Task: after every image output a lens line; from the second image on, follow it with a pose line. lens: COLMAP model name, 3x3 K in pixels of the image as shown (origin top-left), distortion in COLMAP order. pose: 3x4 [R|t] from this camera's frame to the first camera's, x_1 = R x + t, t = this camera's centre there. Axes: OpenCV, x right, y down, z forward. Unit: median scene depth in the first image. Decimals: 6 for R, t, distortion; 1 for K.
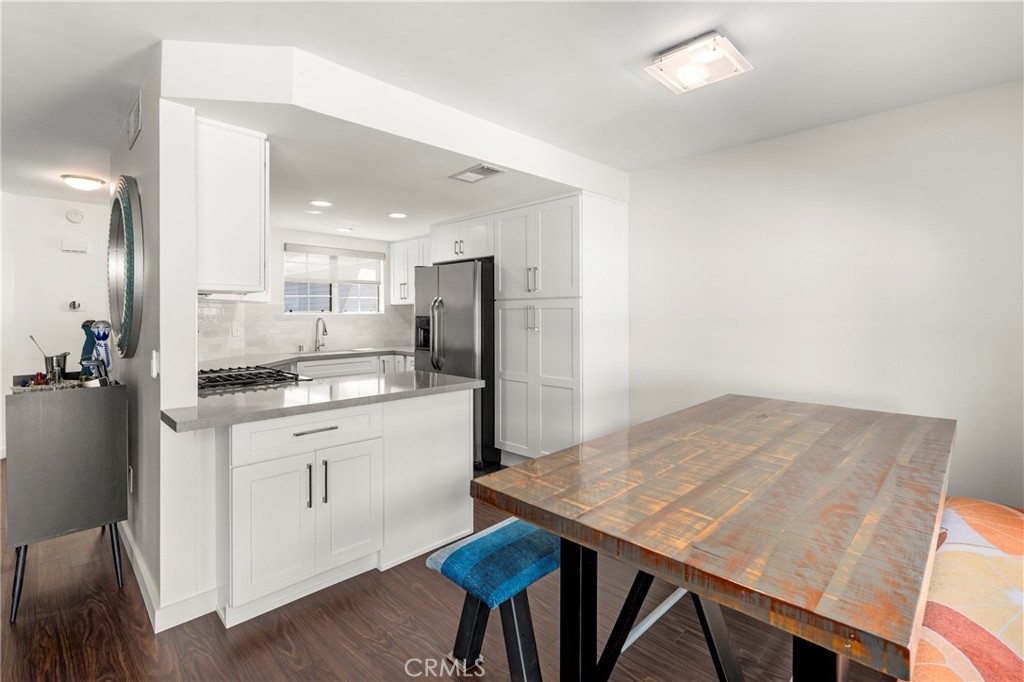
lens RADIAL K [[471.5, 0, 506.9], [0, 471.5, 309.4], [0, 0, 1]] dist [-0.005475, 0.003251]
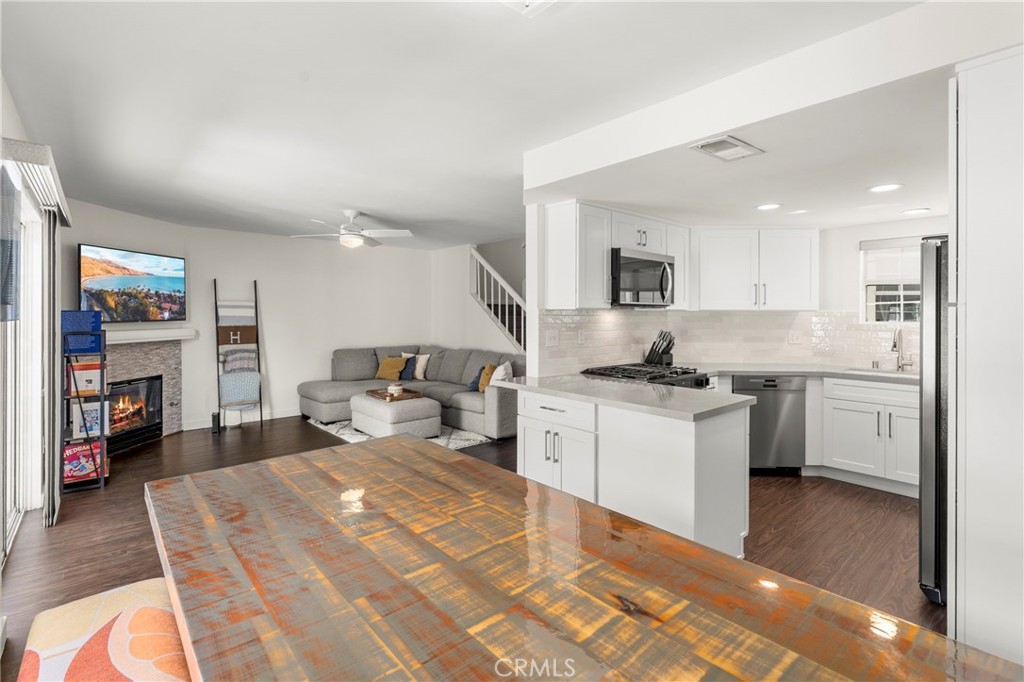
lens RADIAL K [[471.5, 0, 515.3], [0, 471.5, 313.4], [0, 0, 1]] dist [-0.005475, 0.003251]
pose [[-0.053907, 0.005115, -0.998533, 0.855483], [0.004080, 0.999980, 0.004902, -0.028996], [0.998538, -0.003810, -0.053926, 0.823638]]
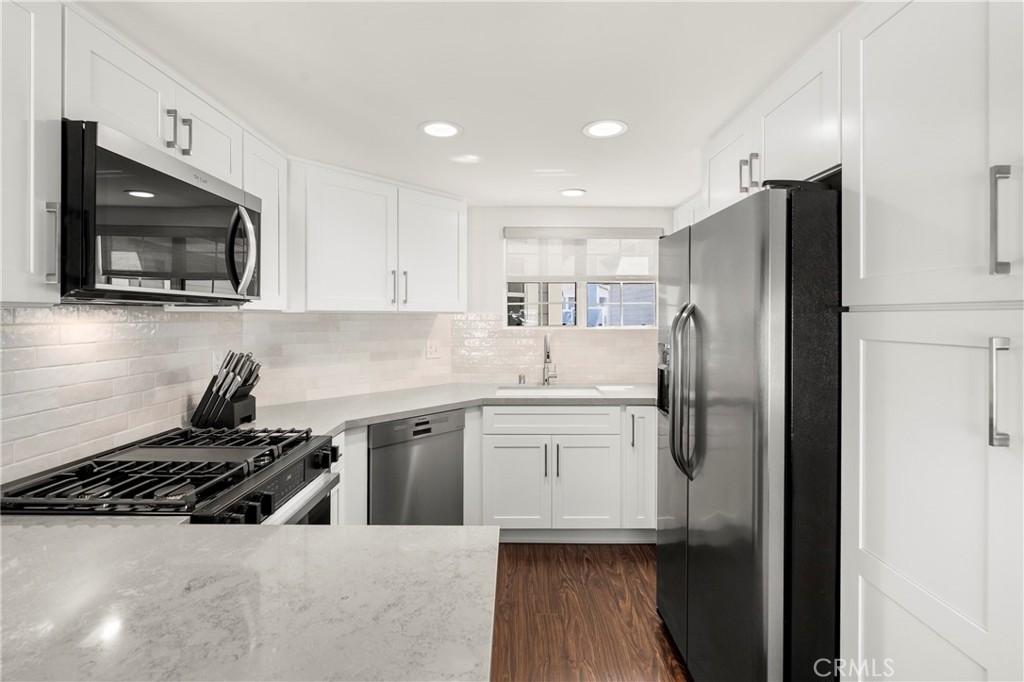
lens RADIAL K [[471.5, 0, 511.2], [0, 471.5, 313.5], [0, 0, 1]] dist [-0.005475, 0.003251]
pose [[0.709099, 0.002532, -0.705105, 0.060413], [-0.000981, 0.999996, 0.002604, -0.027772], [0.705109, -0.001155, 0.709098, 1.019663]]
